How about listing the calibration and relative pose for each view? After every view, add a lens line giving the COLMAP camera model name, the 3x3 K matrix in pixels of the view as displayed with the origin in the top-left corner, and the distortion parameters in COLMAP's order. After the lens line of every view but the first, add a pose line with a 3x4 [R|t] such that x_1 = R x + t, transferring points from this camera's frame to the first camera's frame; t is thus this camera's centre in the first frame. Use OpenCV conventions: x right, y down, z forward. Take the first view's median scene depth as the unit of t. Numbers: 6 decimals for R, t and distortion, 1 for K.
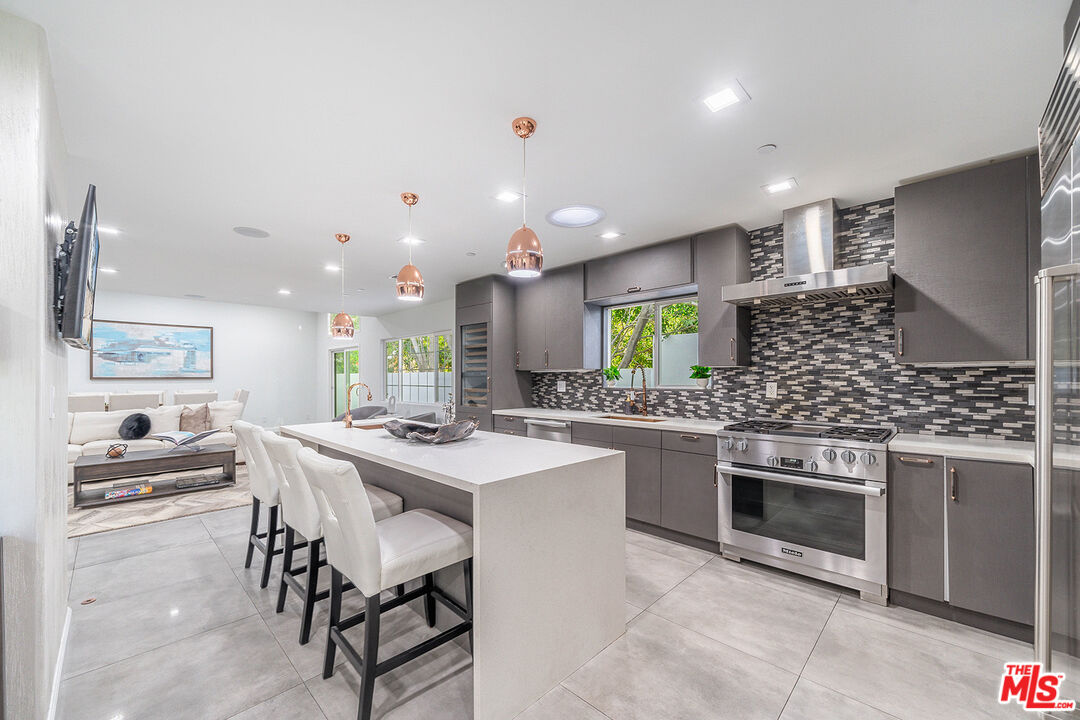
lens RADIAL K [[417.7, 0, 533.7], [0, 417.7, 377.4], [0, 0, 1]] dist [-0.002484, -0.000205]
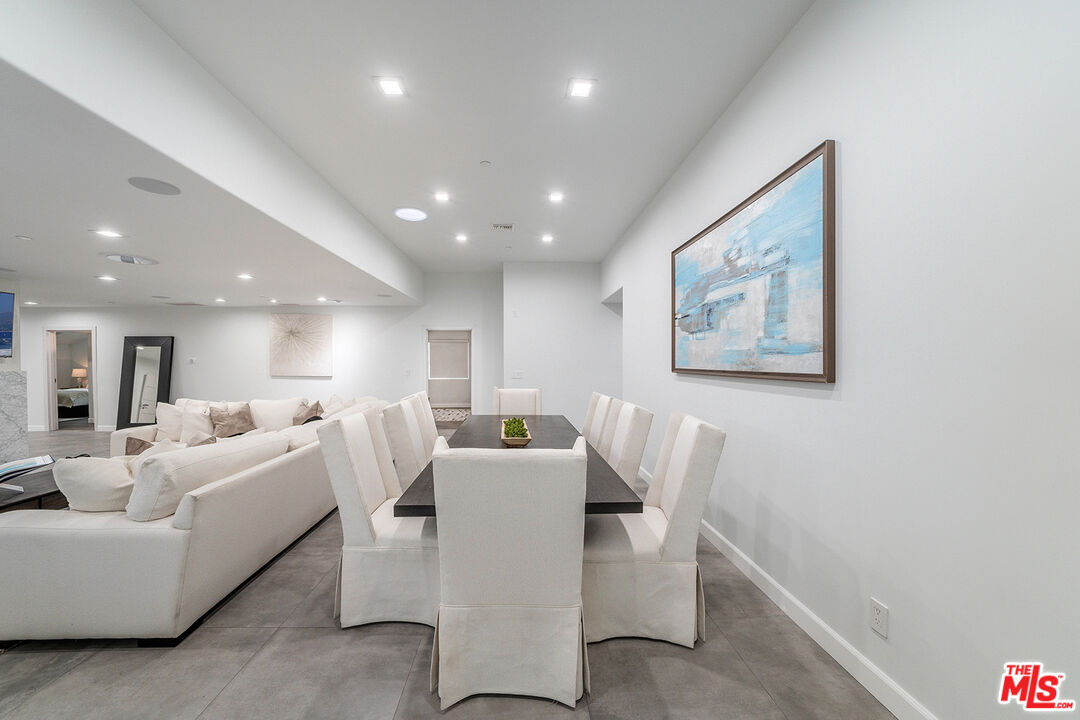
lens RADIAL K [[371.0, 0, 536.2], [0, 371.0, 361.3], [0, 0, 1]] dist [-0.002742, -0.000914]
pose [[-0.678181, 0.008068, -0.734851, -0.580063], [0.003739, 0.999965, 0.007528, -0.010551], [0.734885, 0.002357, -0.678187, 1.113331]]
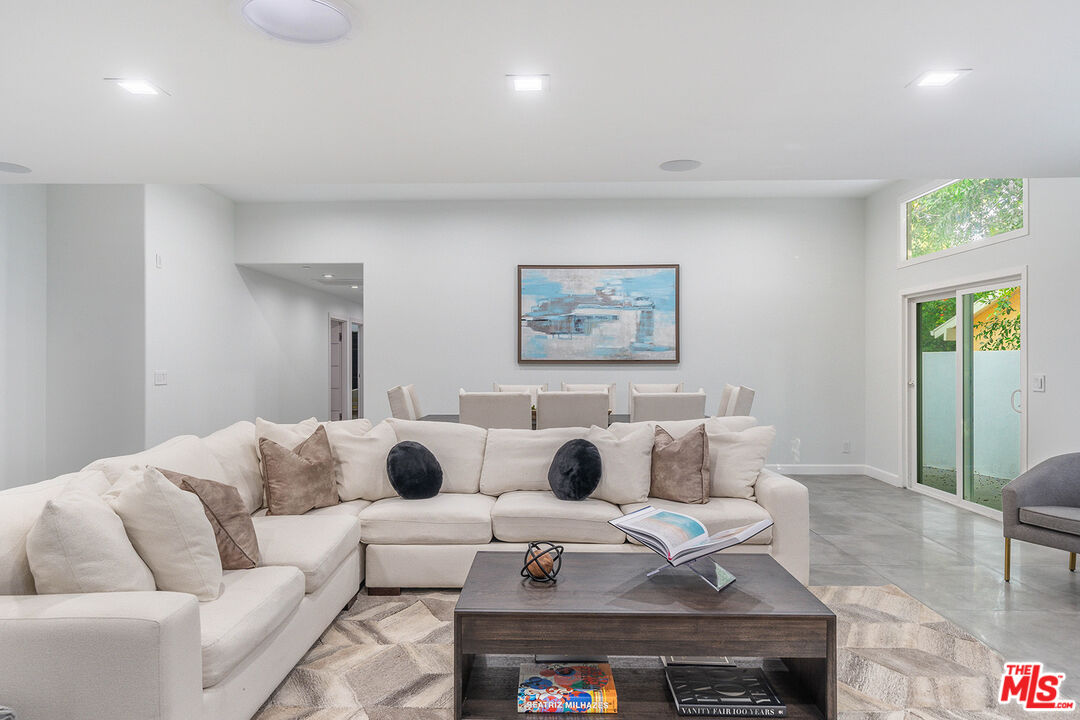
lens RADIAL K [[672.5, 0, 539.6], [0, 672.5, 359.1], [0, 0, 1]] dist [0.001187, 0.000039]
pose [[0.693560, 0.001108, -0.720398, -0.308005], [-0.003257, 0.999993, -0.001598, 0.000451], [0.720392, 0.003455, 0.693559, 0.313821]]
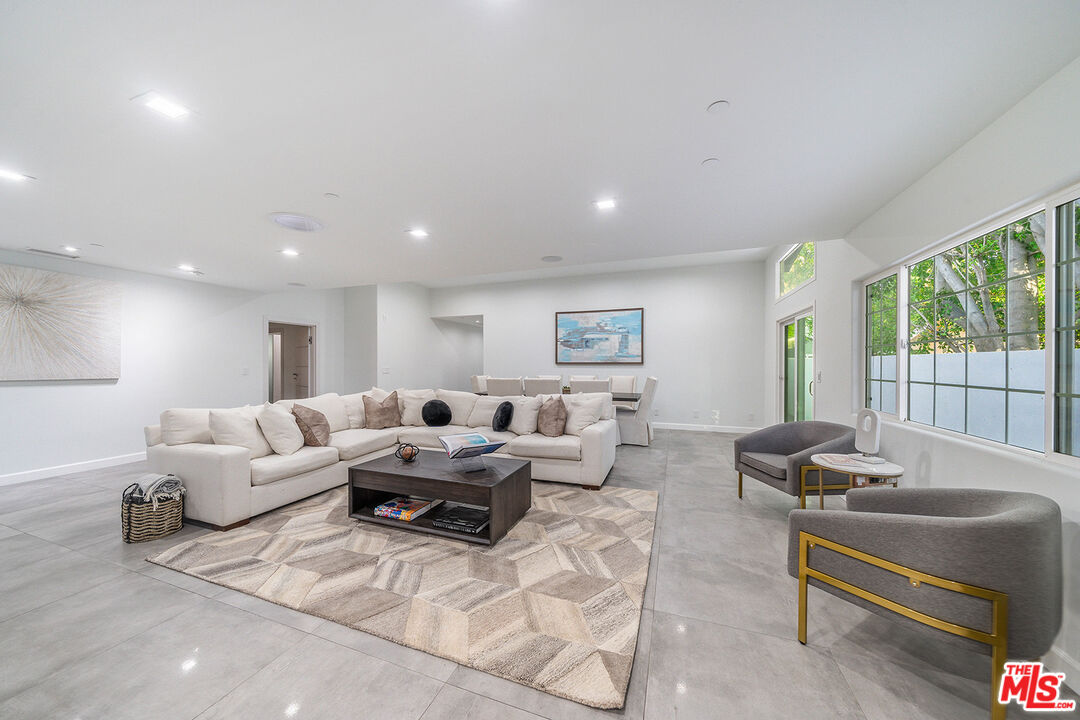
lens RADIAL K [[371.0, 0, 540.8], [0, 371.0, 366.0], [0, 0, 1]] dist [-0.002742, -0.000914]
pose [[0.416825, 0.008351, -0.908949, -0.132319], [-0.004131, 0.999965, 0.007293, 0.002517], [0.908978, 0.000715, 0.416844, 0.497796]]
